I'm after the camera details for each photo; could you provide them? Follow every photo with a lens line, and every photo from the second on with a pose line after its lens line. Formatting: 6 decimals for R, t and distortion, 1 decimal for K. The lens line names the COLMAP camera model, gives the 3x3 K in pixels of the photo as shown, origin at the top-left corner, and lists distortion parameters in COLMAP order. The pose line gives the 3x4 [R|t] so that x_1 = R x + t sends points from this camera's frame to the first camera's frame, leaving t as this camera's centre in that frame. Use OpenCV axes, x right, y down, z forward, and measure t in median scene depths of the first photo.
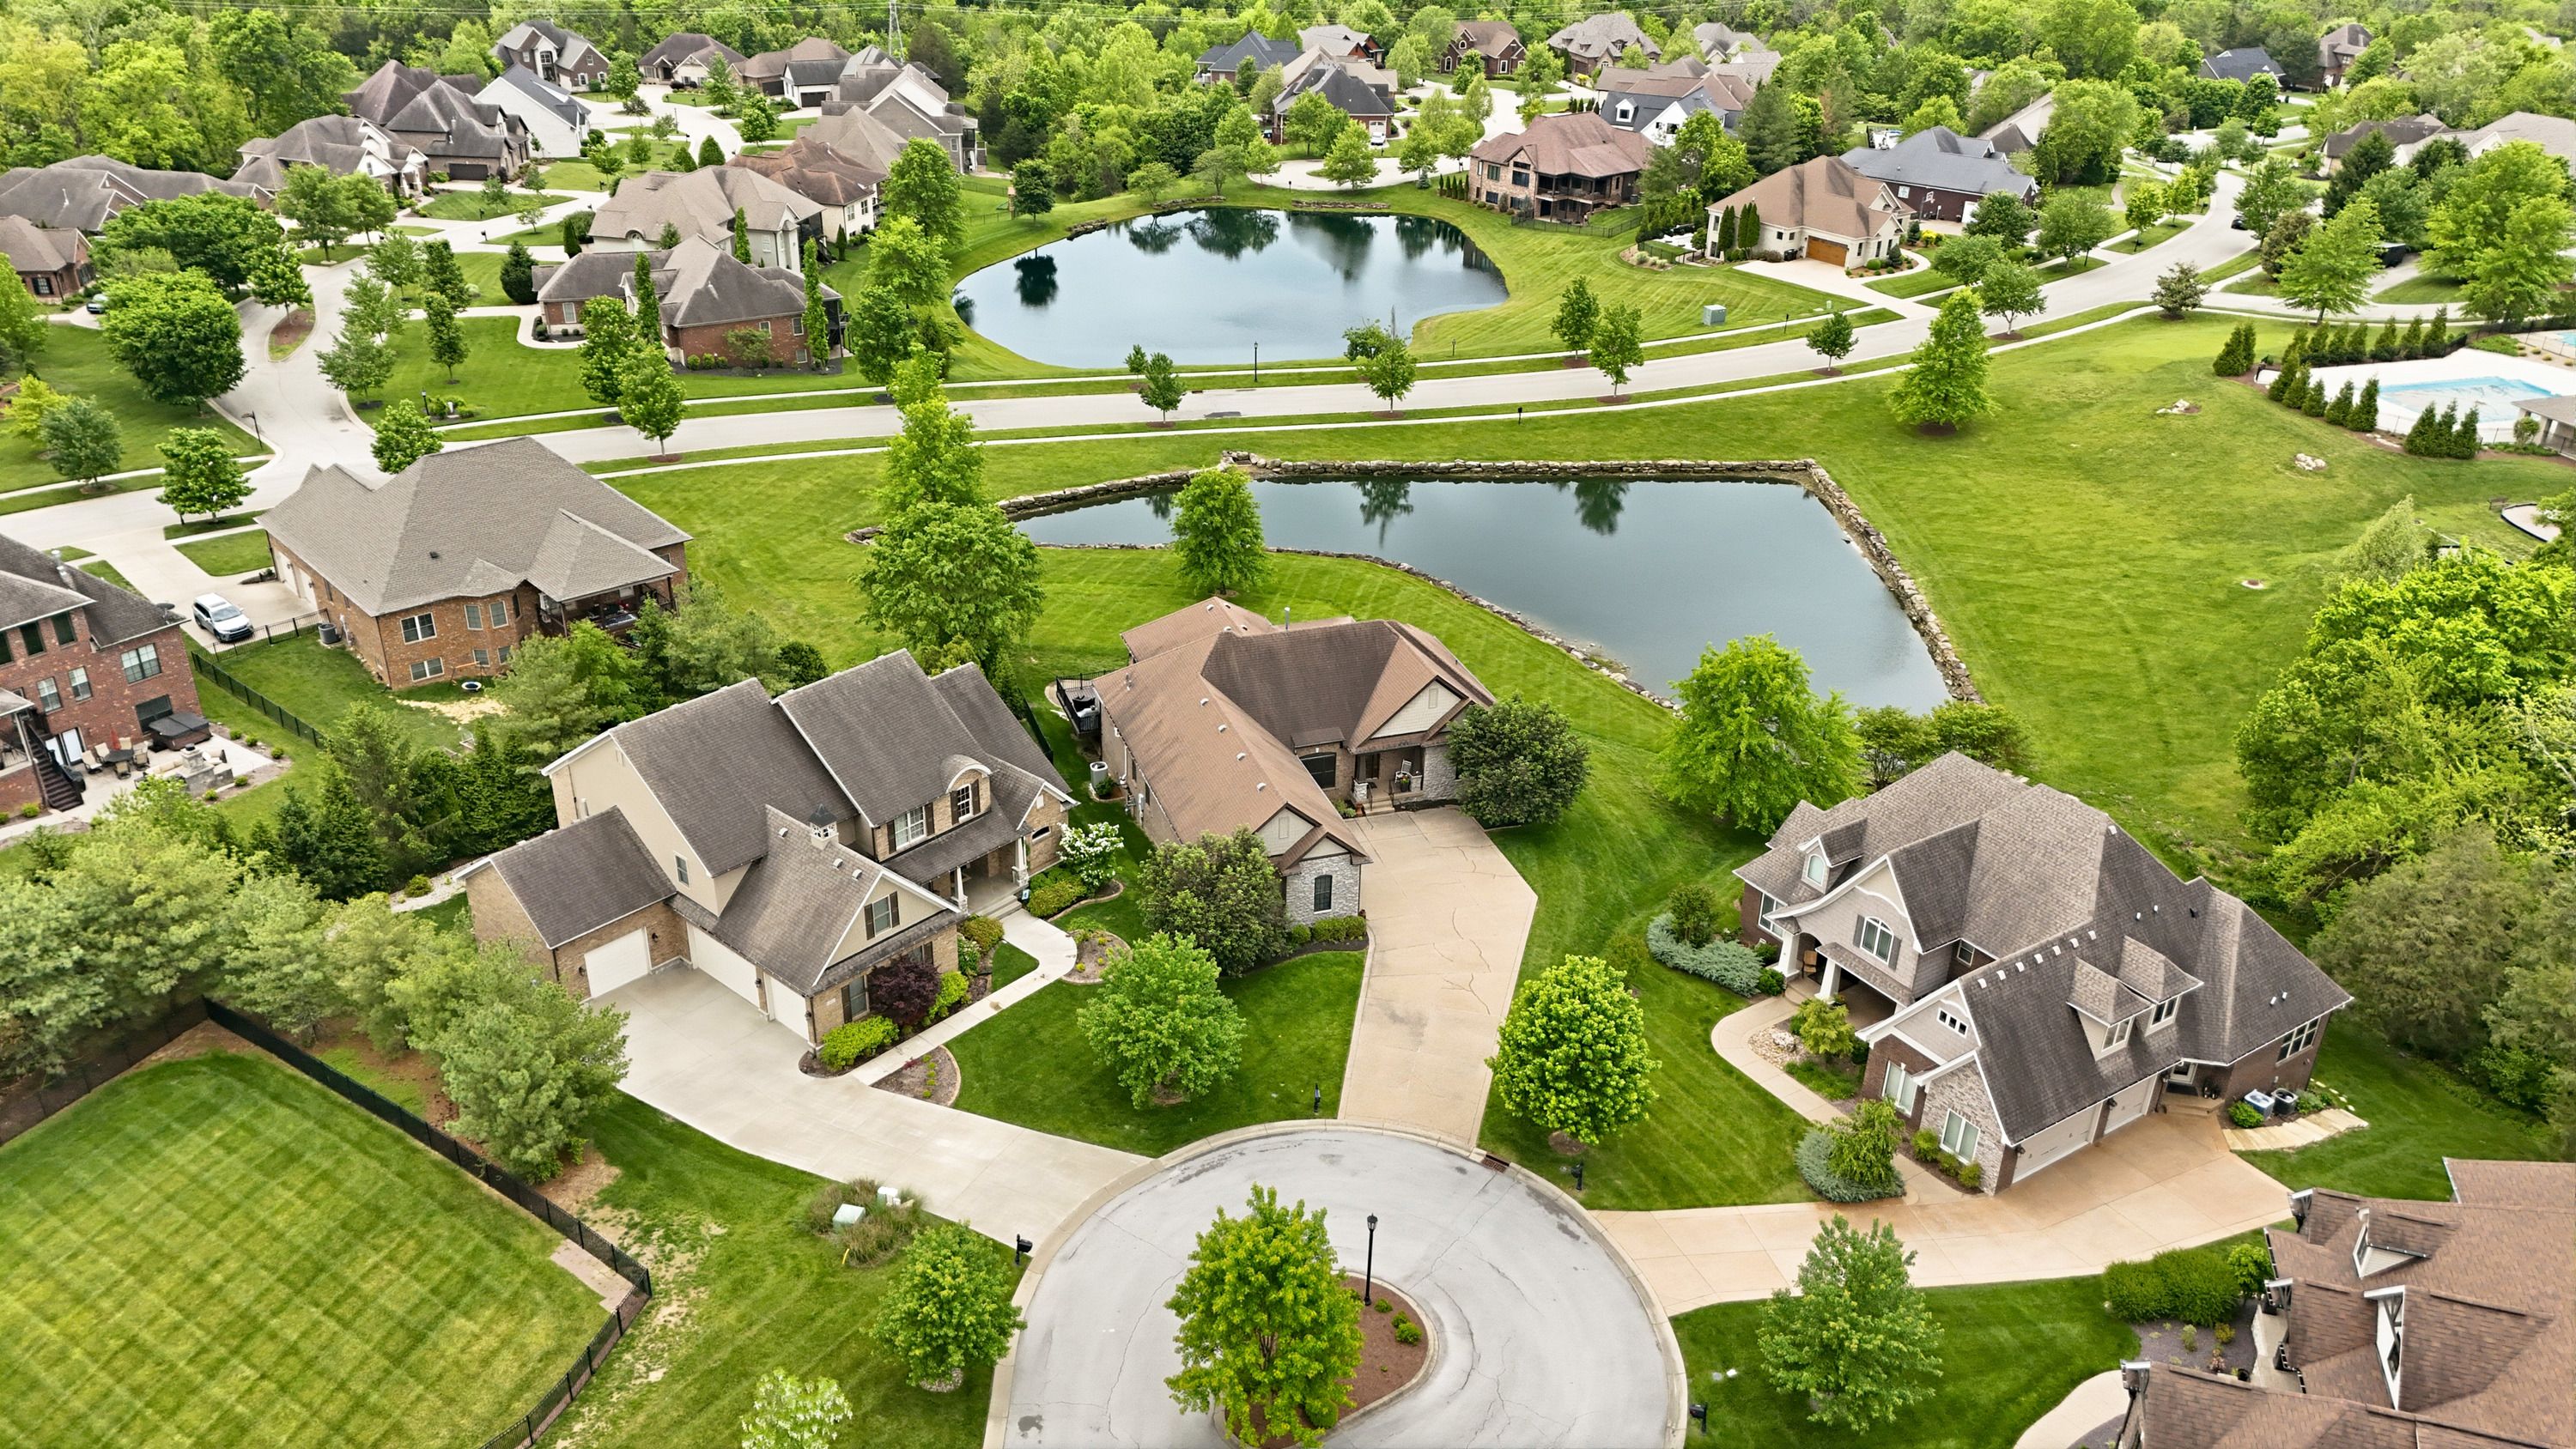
lens RADIAL K [[1867.3, 0, 1292.7], [0, 1867.3, 726.6], [0, 0, 1]] dist [0.072011, -0.090758]
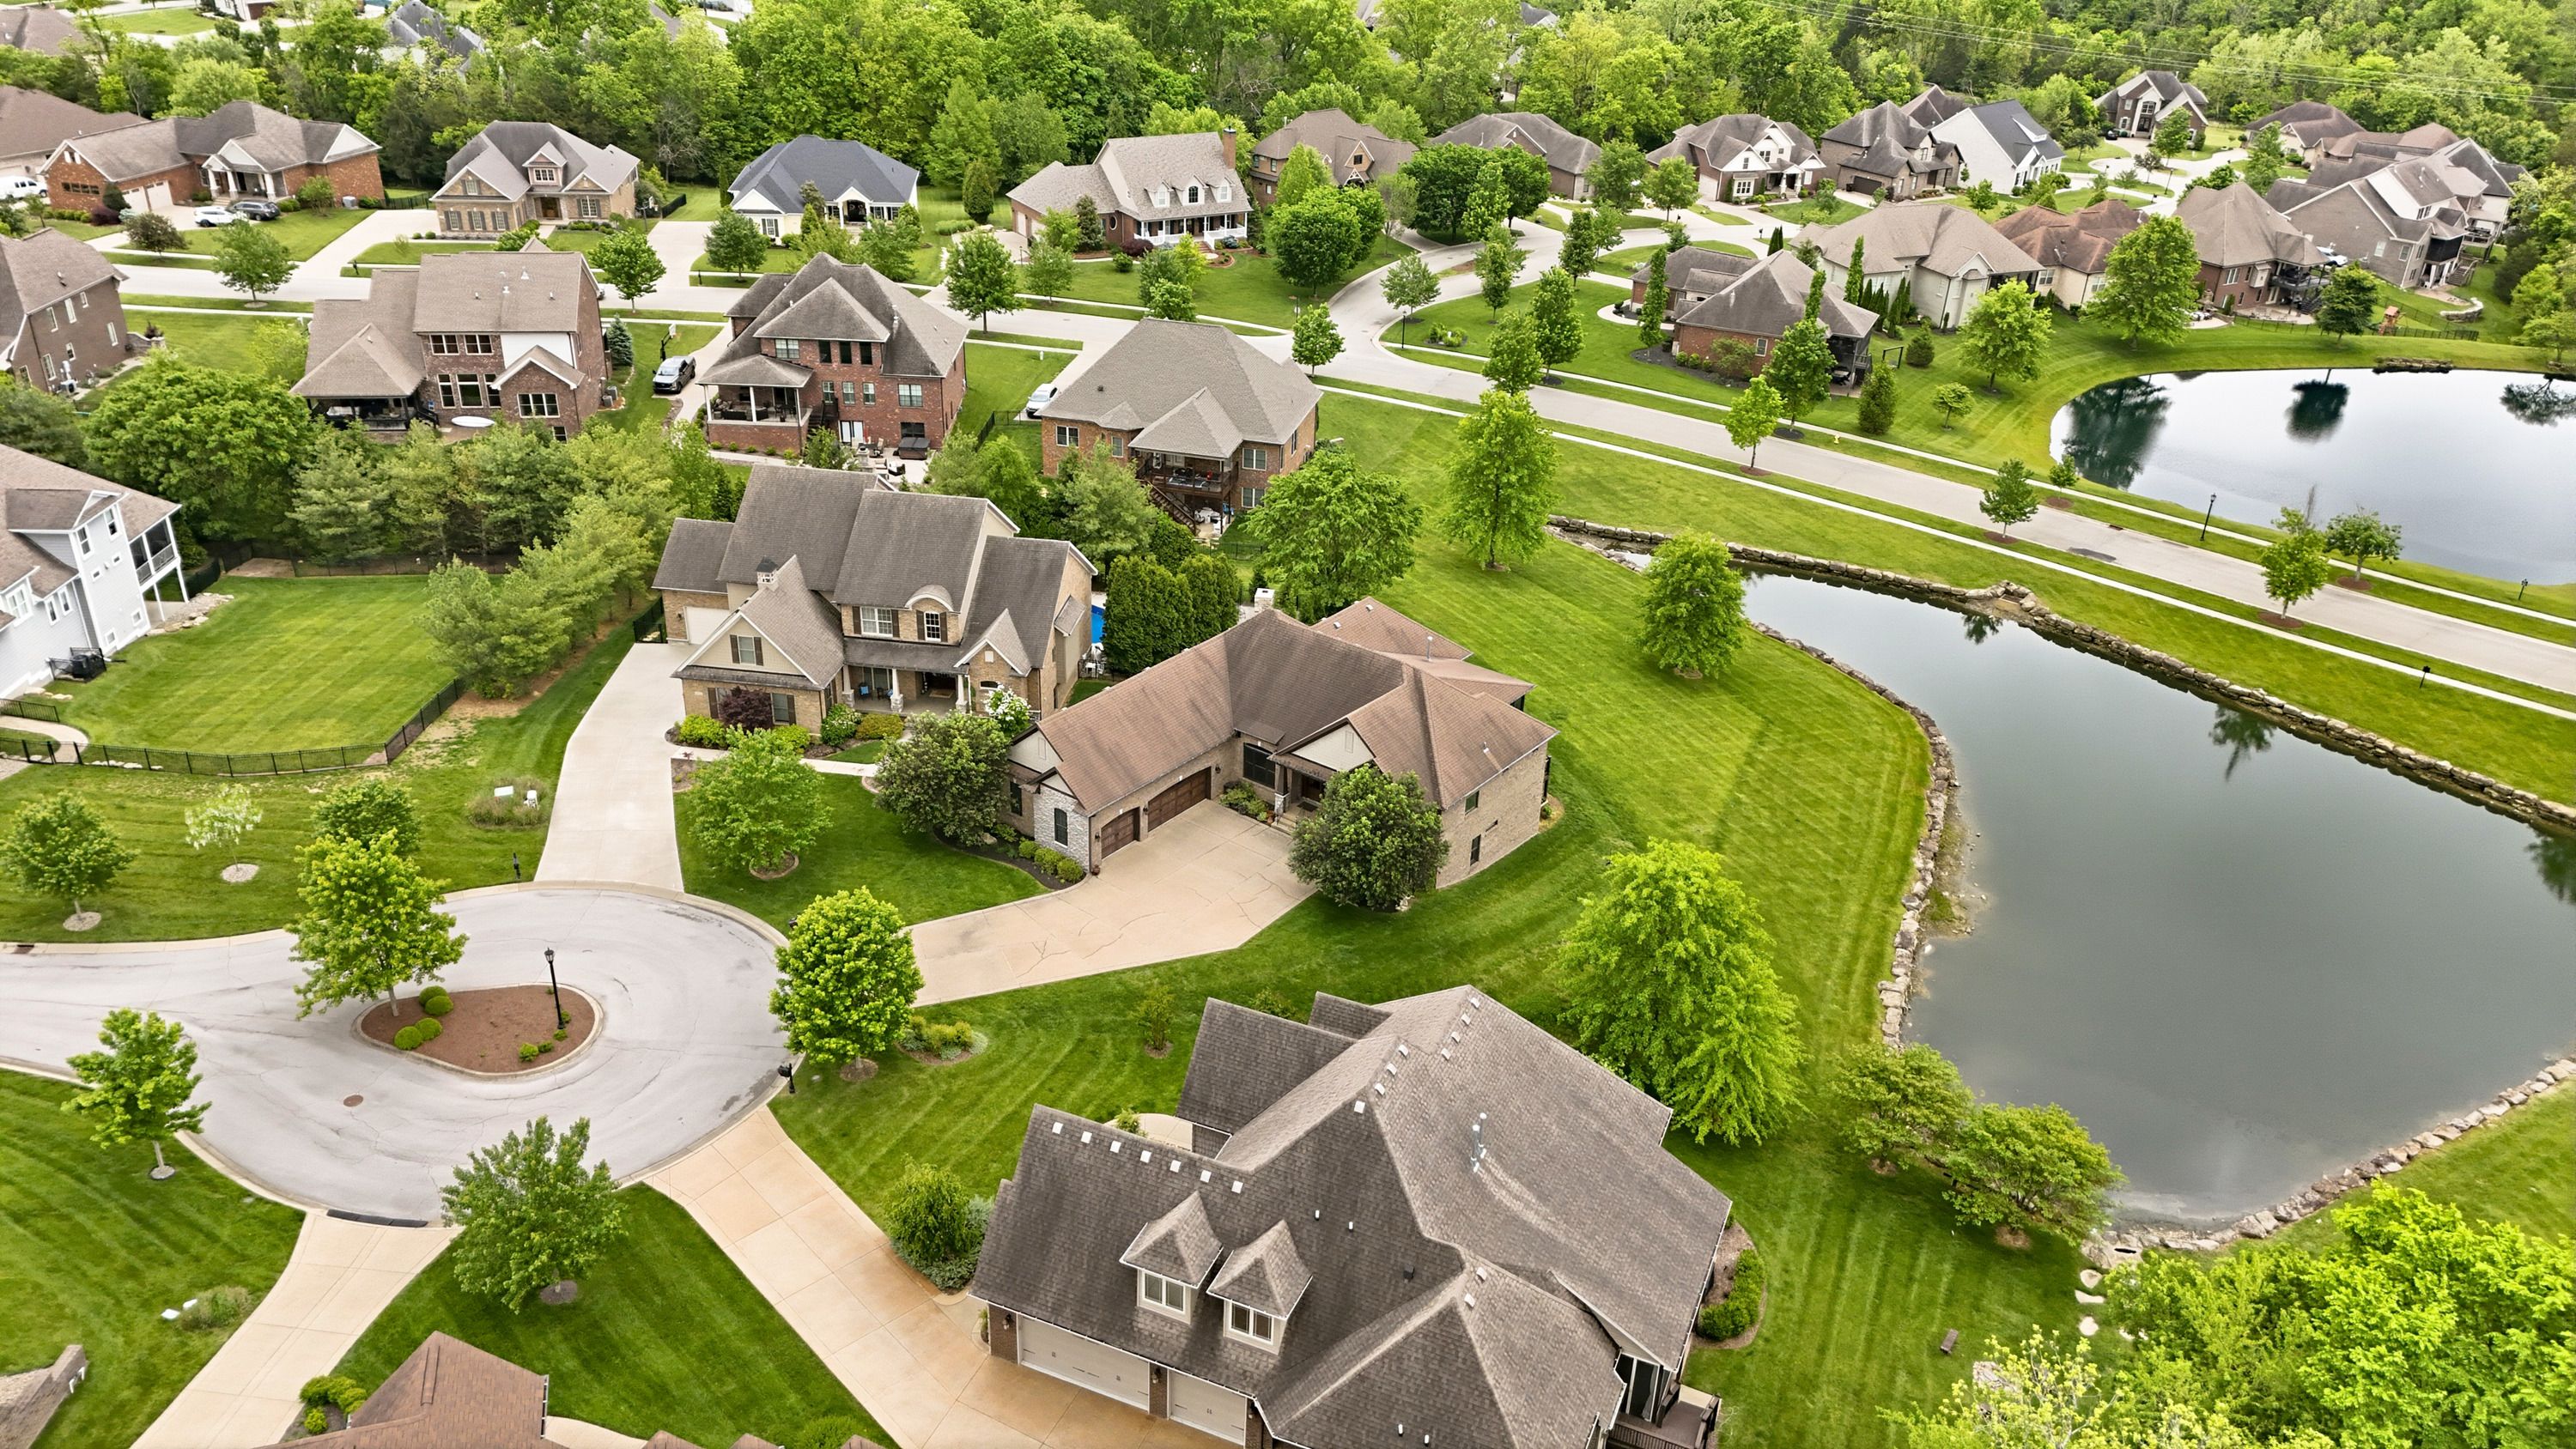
lens RADIAL K [[1922.1, 0, 1300.7], [0, 1922.1, 637.9], [0, 0, 1]] dist [0.065432, -0.090759]
pose [[0.558645, 0.342268, -0.755492, 0.432762], [-0.398536, 0.909609, 0.117393, -0.093002], [0.727382, 0.235509, 0.644555, 0.189622]]
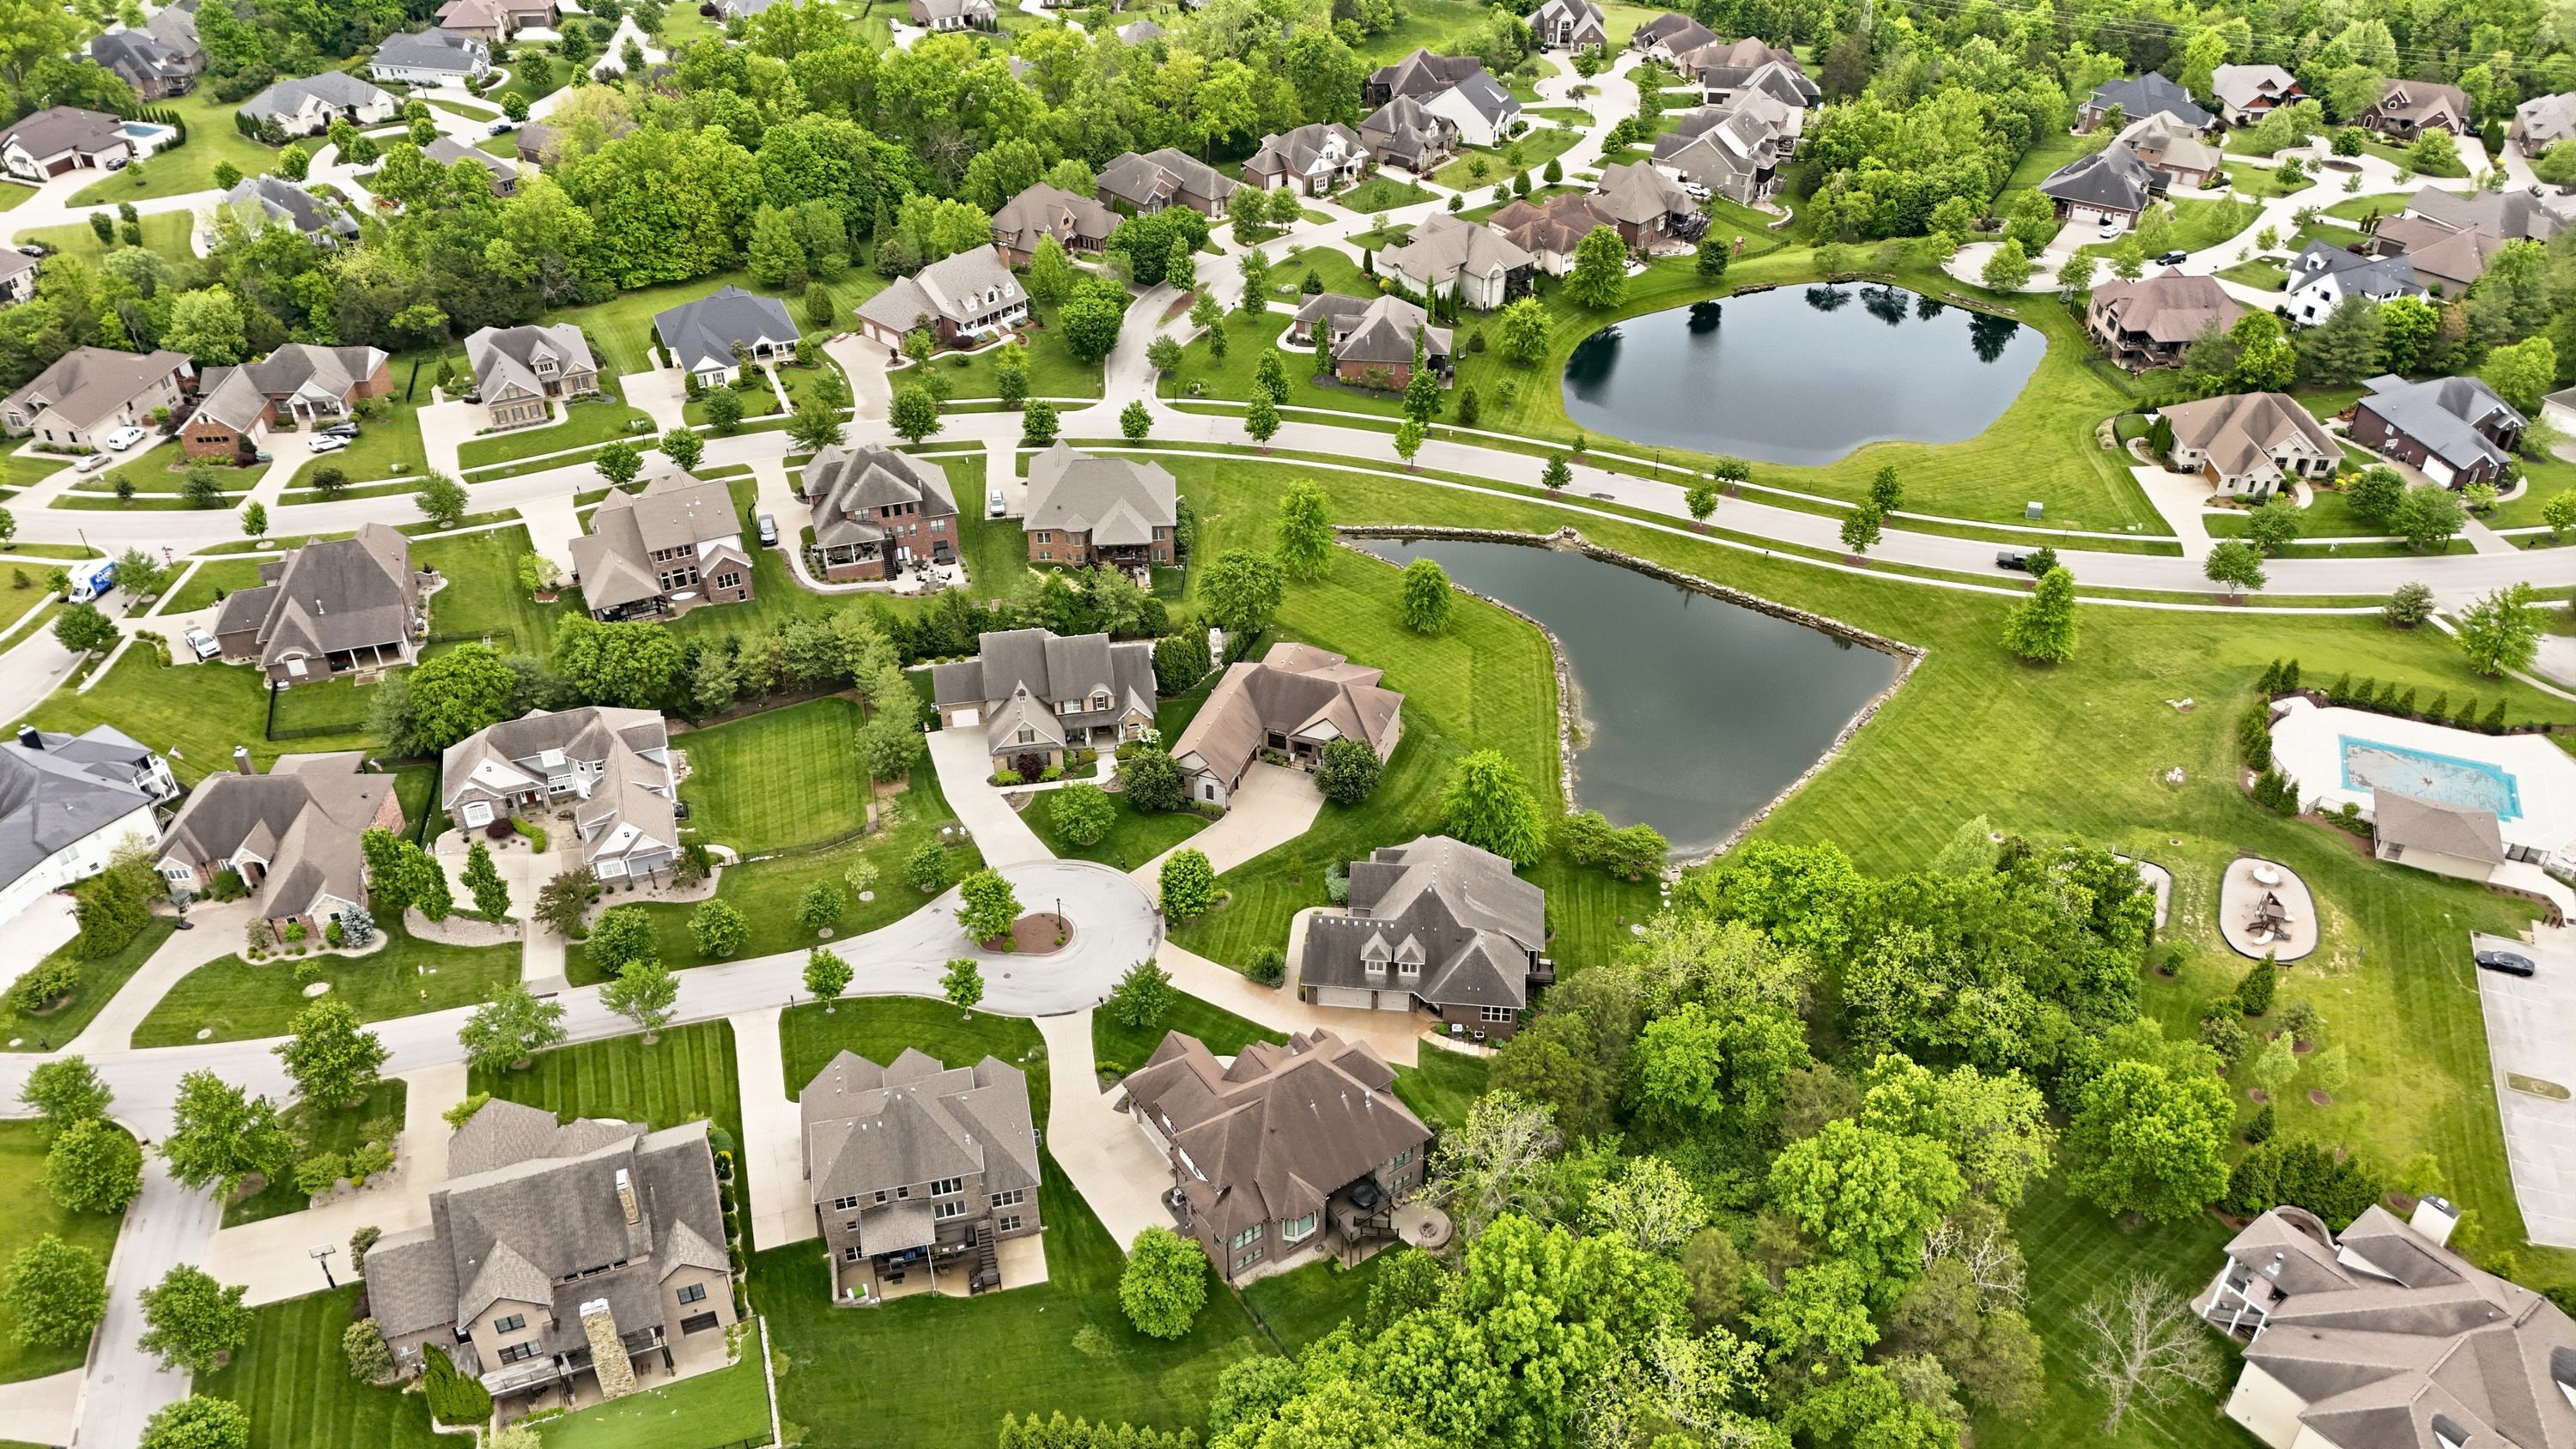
lens RADIAL K [[1922.1, 0, 1300.7], [0, 1922.1, 637.9], [0, 0, 1]] dist [0.065432, -0.090759]
pose [[0.780670, 0.317375, -0.538356, 0.655029], [-0.266360, 0.948262, 0.172776, -0.263253], [0.565337, 0.008515, 0.824816, -0.441100]]
